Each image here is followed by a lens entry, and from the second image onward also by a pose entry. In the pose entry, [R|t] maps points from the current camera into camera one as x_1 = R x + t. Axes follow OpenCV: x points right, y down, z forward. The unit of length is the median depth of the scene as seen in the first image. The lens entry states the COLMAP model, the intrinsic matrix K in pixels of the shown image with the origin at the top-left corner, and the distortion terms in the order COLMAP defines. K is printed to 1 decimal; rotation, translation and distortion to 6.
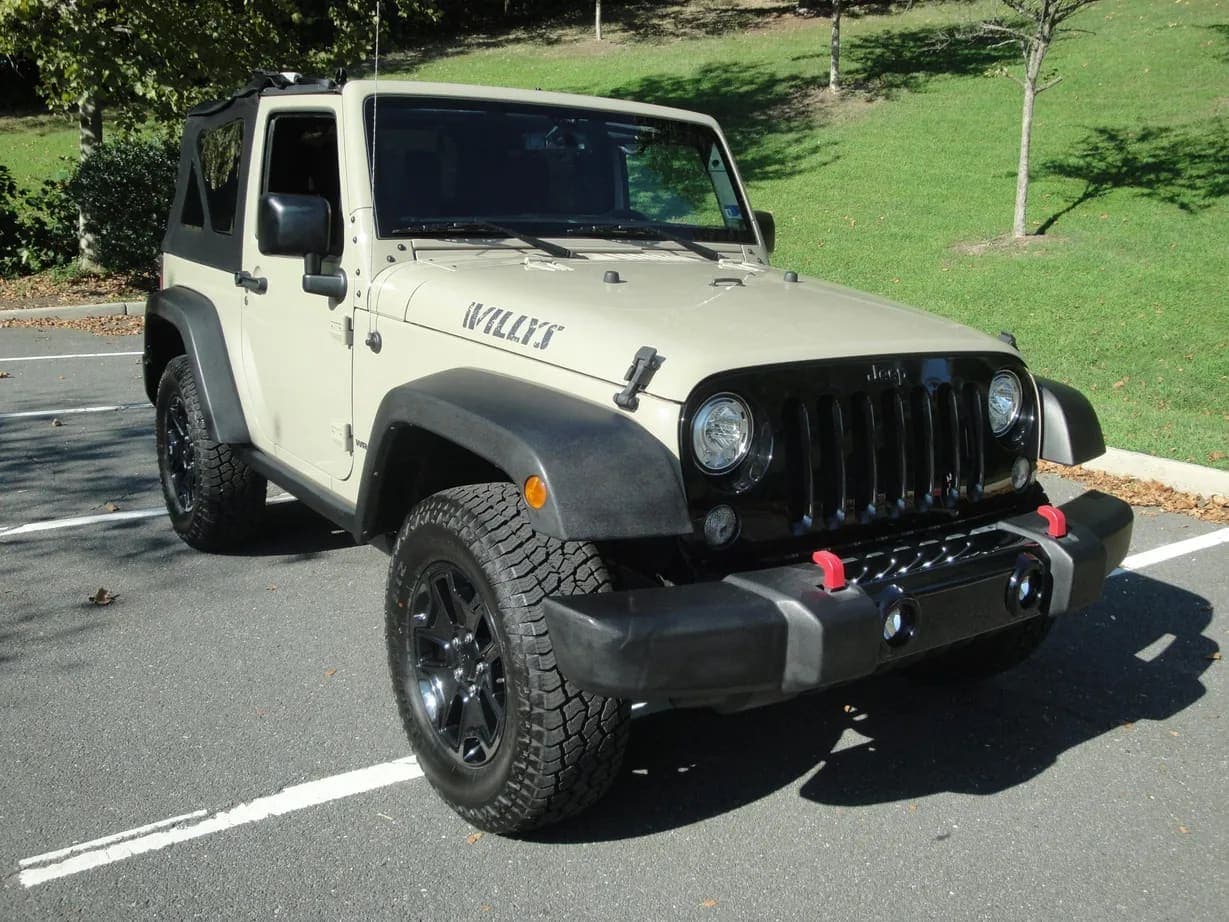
lens RADIAL K [[1134.3, 0, 614.5], [0, 1134.3, 461.0], [0, 0, 1]] dist [-0.057170, 0.024452]
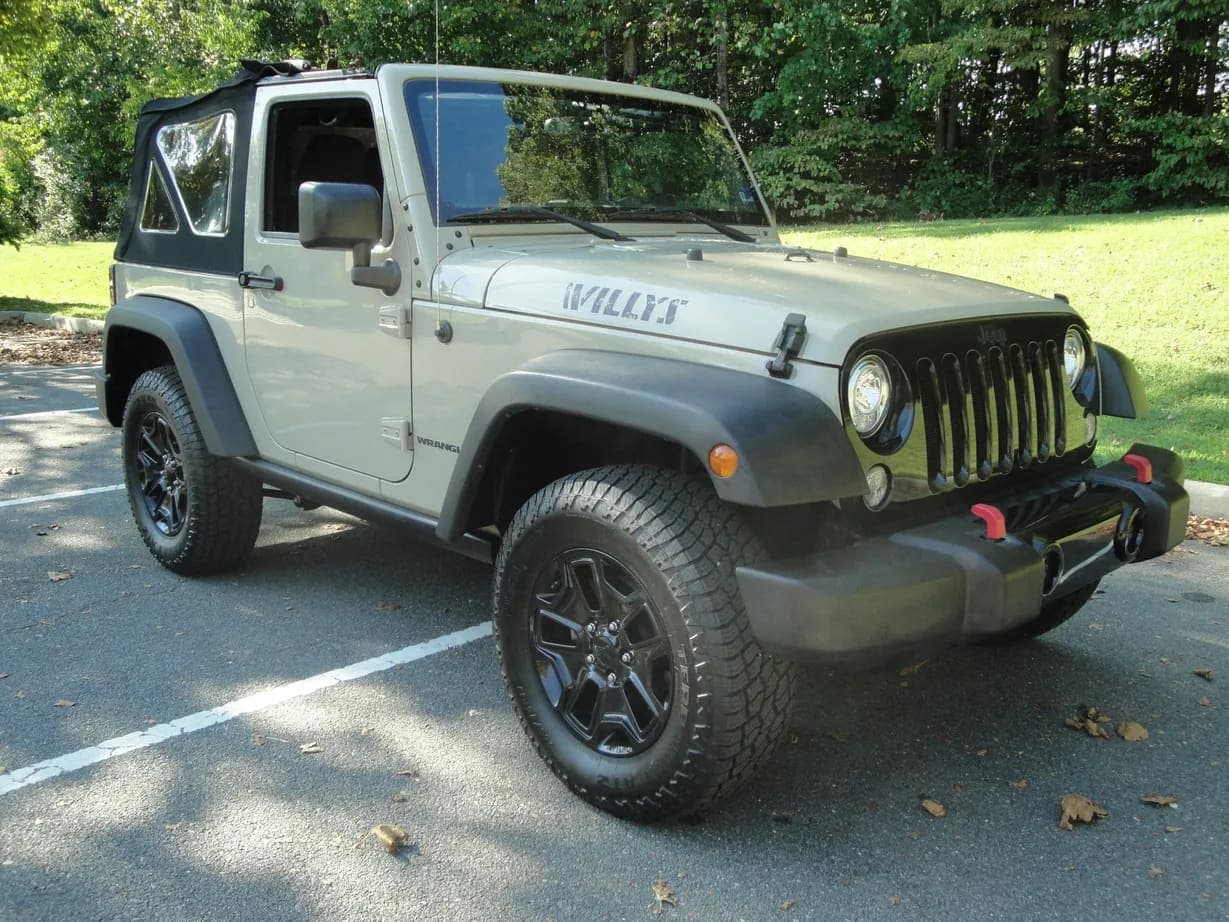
lens RADIAL K [[1134.3, 0, 614.5], [0, 1134.3, 461.0], [0, 0, 1]] dist [-0.057170, 0.024452]
pose [[0.987727, -0.062868, 0.142981, -0.217847], [0.064296, 0.997916, -0.005386, 0.018656], [-0.142344, 0.014513, 0.989711, 0.030273]]
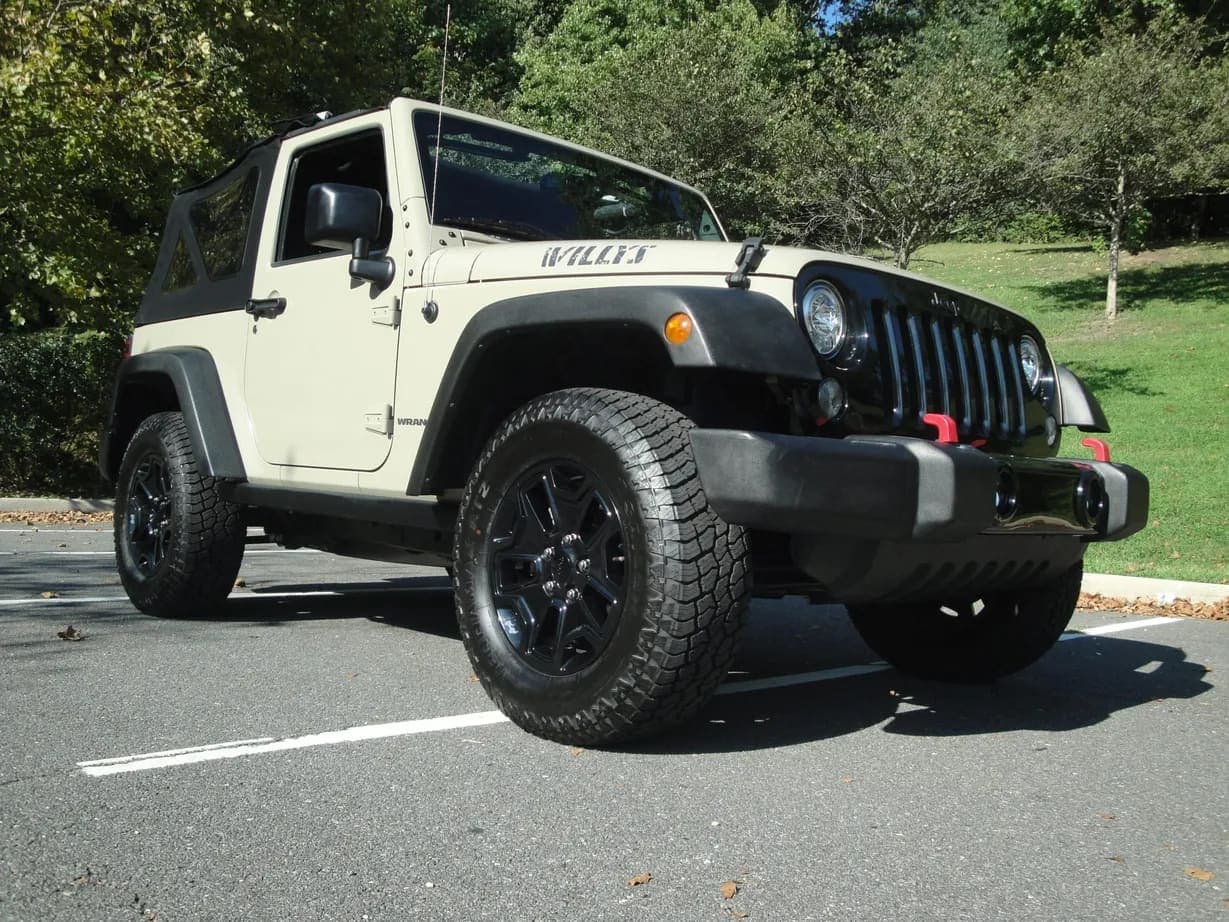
lens RADIAL K [[1134.3, 0, 614.5], [0, 1134.3, 461.0], [0, 0, 1]] dist [-0.057170, 0.024452]
pose [[0.990202, 0.011626, 0.139161, -0.192325], [0.022534, 0.970166, -0.241393, 0.279235], [-0.137815, 0.242164, 0.960398, 0.036724]]
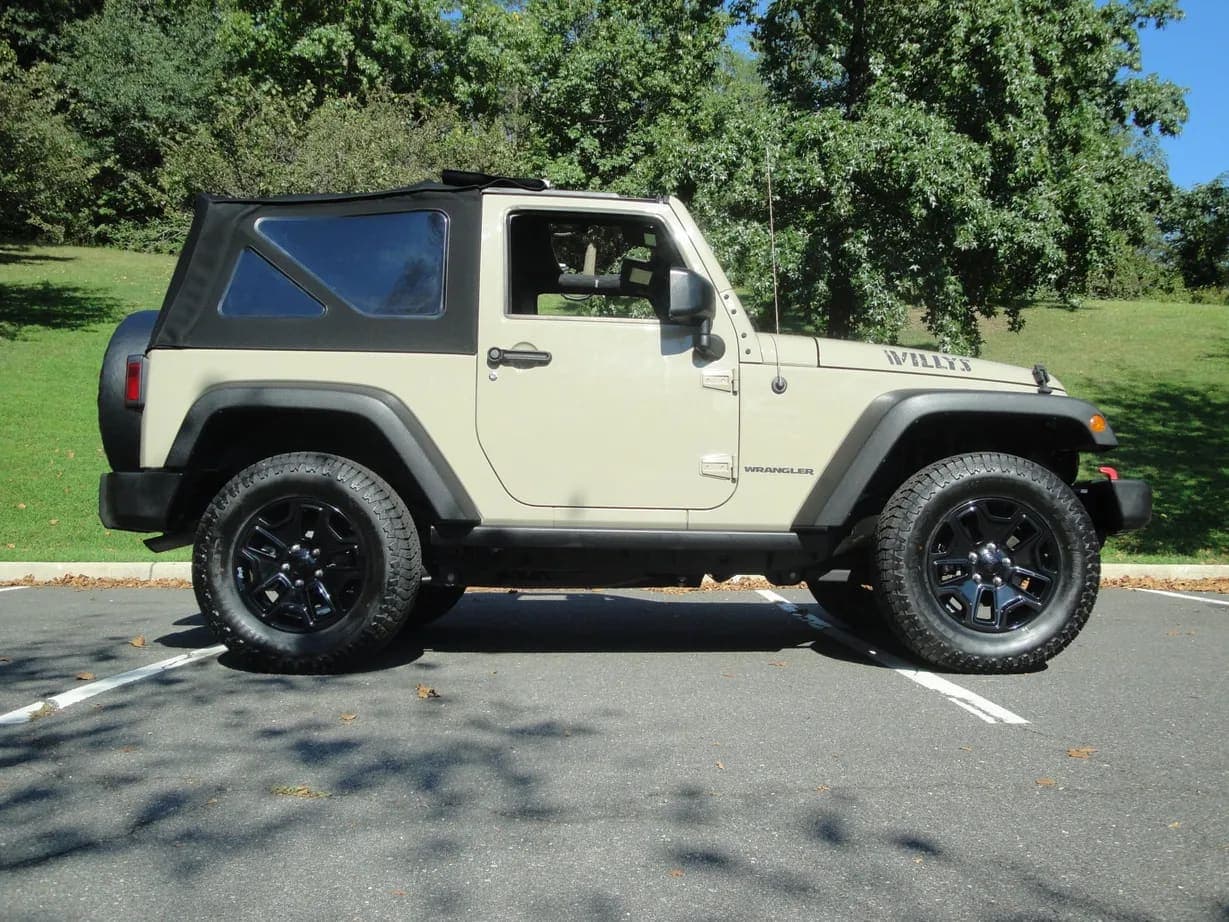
lens RADIAL K [[1134.3, 0, 614.5], [0, 1134.3, 461.0], [0, 0, 1]] dist [-0.057170, 0.024452]
pose [[0.560795, 0.005945, 0.827934, -1.443729], [0.203135, 0.968423, -0.144546, 0.135231], [-0.802649, 0.249242, 0.541879, 0.471361]]
